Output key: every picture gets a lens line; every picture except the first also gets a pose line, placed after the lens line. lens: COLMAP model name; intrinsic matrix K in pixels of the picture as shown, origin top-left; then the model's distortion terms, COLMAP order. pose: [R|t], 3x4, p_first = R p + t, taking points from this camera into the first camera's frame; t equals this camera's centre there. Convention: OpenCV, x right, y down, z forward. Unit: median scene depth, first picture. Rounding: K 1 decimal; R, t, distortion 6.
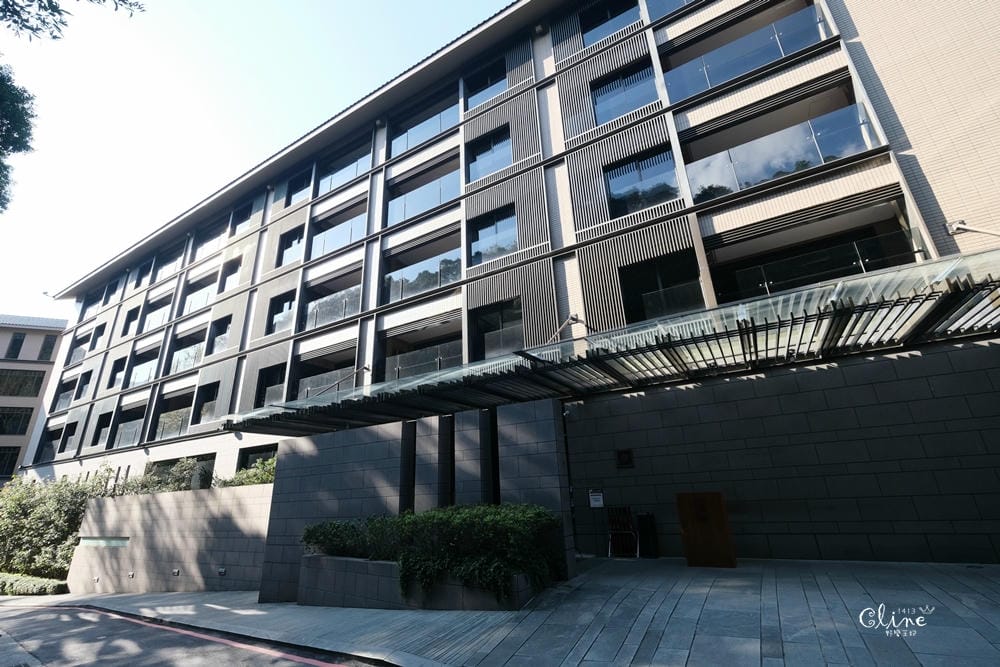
lens RADIAL K [[437.2, 0, 499.3], [0, 437.2, 334.1], [0, 0, 1]] dist [0.000274, 0.000278]
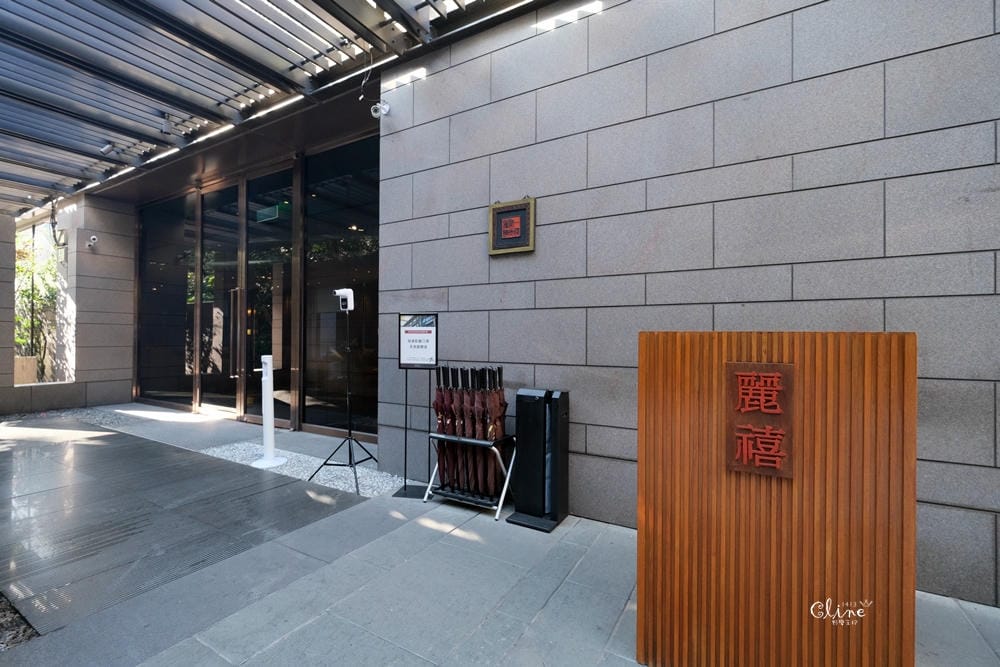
lens RADIAL K [[437.2, 0, 502.0], [0, 437.2, 332.6], [0, 0, 1]] dist [0.000274, 0.000278]
pose [[0.998929, 0.046240, -0.001683, 0.288171], [-0.042802, 0.937245, 0.346035, 0.248626], [0.017578, -0.345593, 0.938220, 0.681763]]
